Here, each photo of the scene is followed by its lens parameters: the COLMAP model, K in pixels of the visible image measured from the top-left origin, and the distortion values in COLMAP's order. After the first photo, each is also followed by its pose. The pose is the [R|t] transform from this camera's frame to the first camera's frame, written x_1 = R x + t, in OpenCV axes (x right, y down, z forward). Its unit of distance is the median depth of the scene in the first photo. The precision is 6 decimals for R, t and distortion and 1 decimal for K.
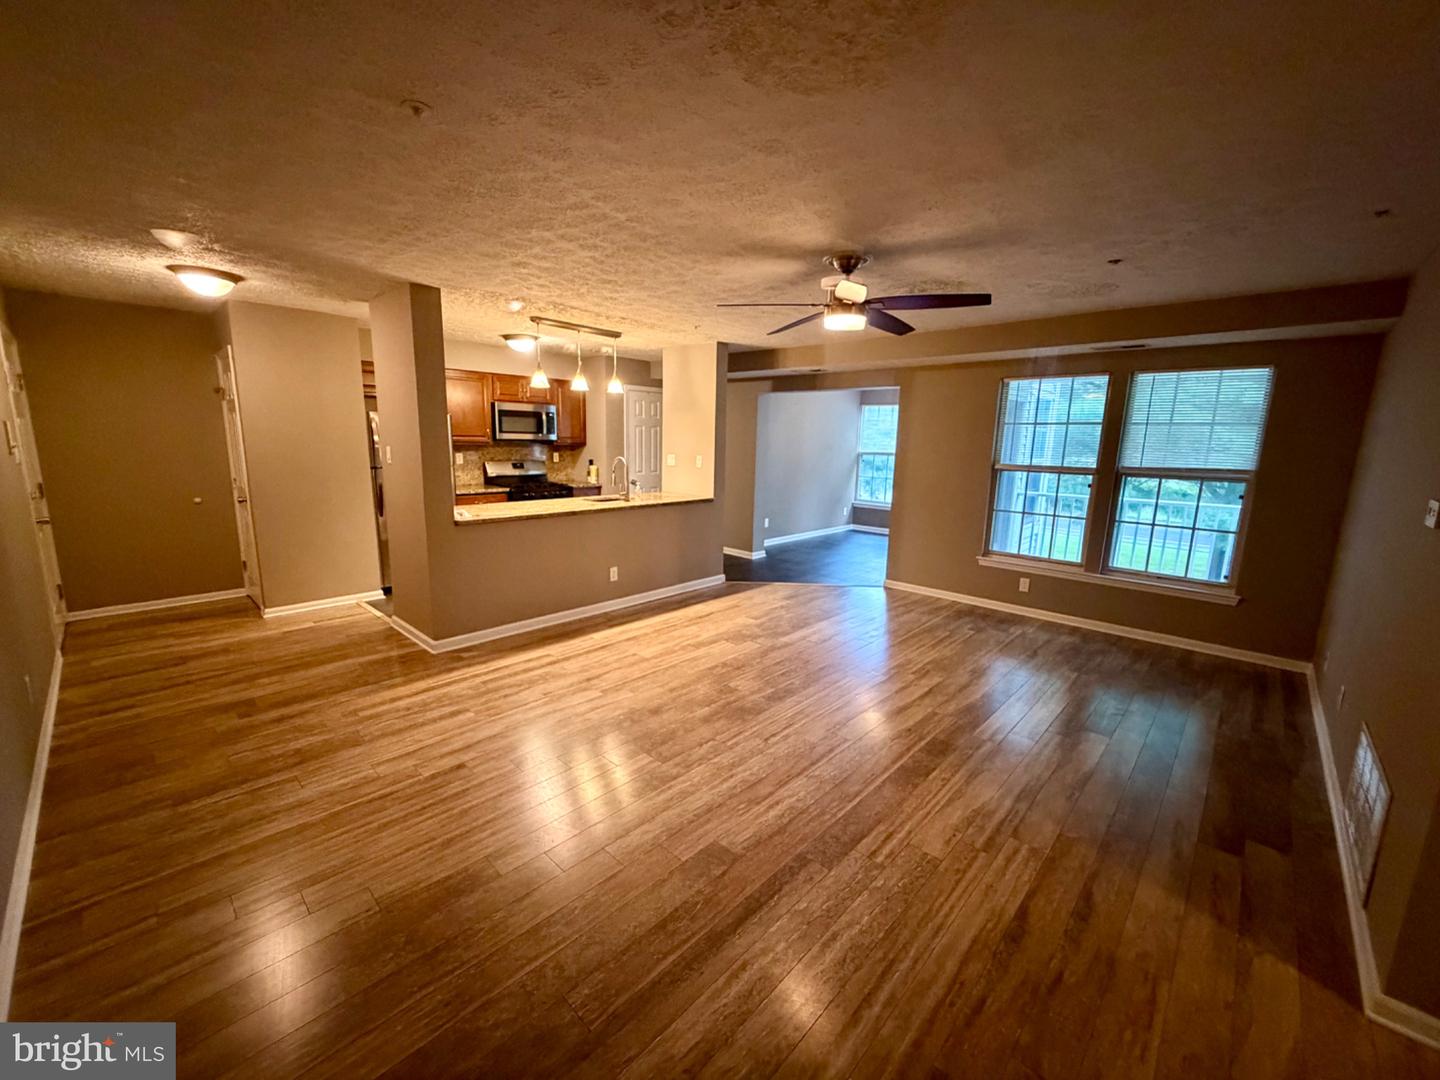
lens RADIAL K [[574.1, 0, 718.6], [0, 574.1, 539.1], [0, 0, 1]] dist [0.000009, 0.000019]
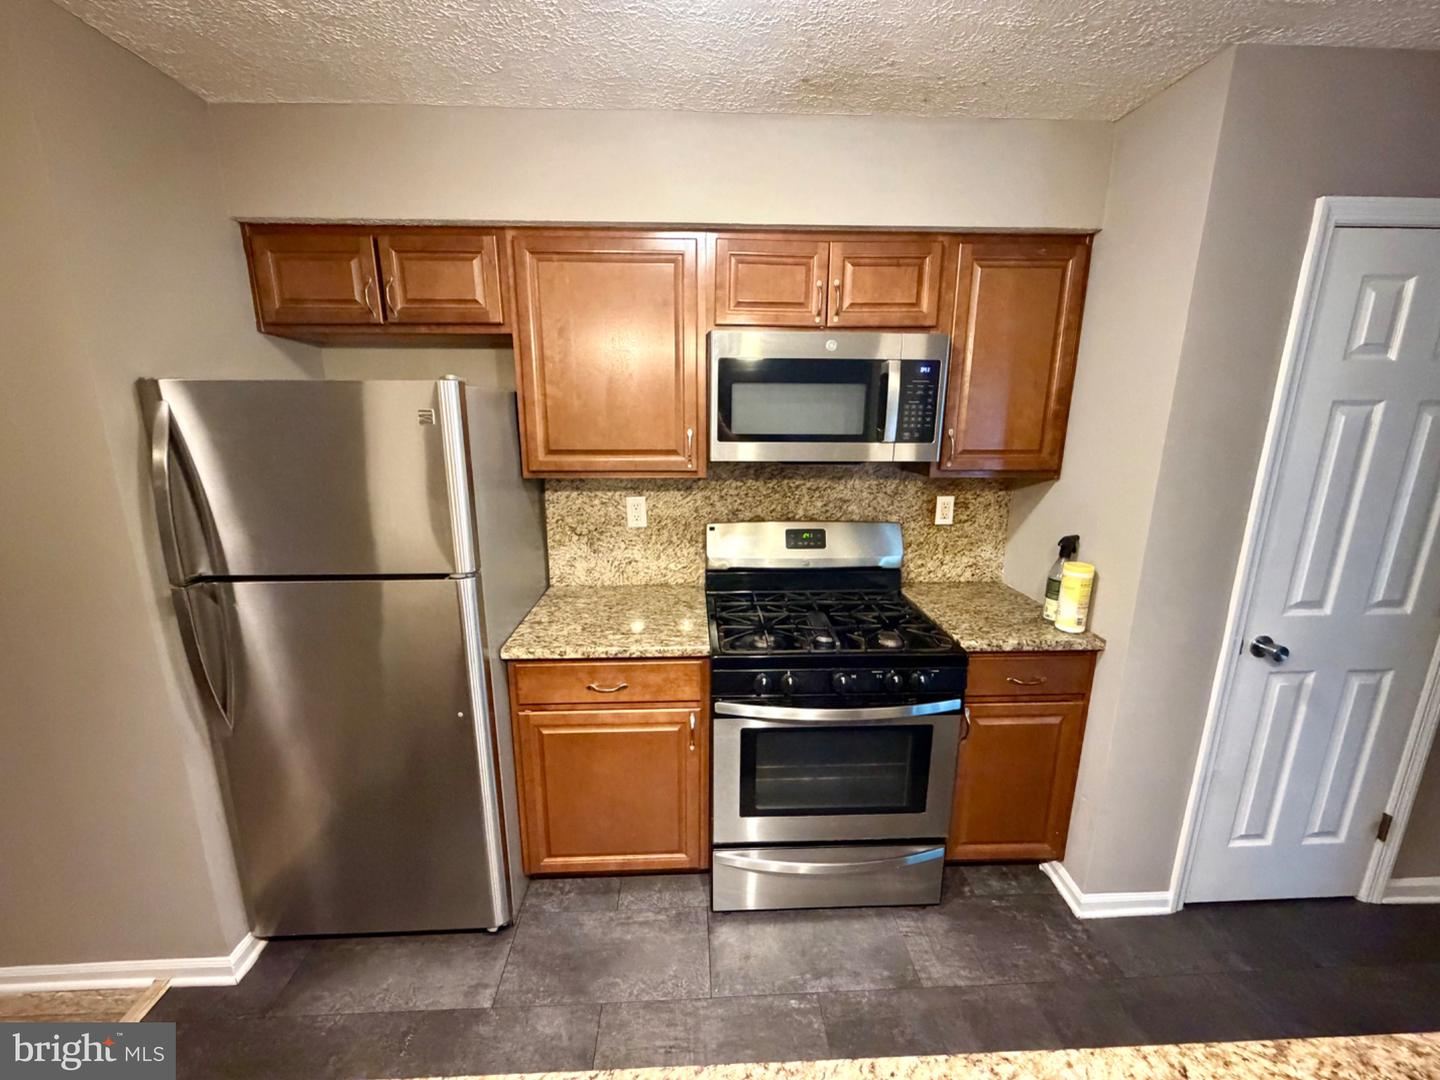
lens RADIAL K [[574.1, 0, 718.9], [0, 574.1, 535.1], [0, 0, 1]] dist [0.000009, 0.000019]
pose [[0.718959, 0.135947, -0.681628, -0.159781], [-0.110997, 0.990556, 0.080485, -0.143071], [0.686133, 0.017794, 0.727259, 0.702349]]
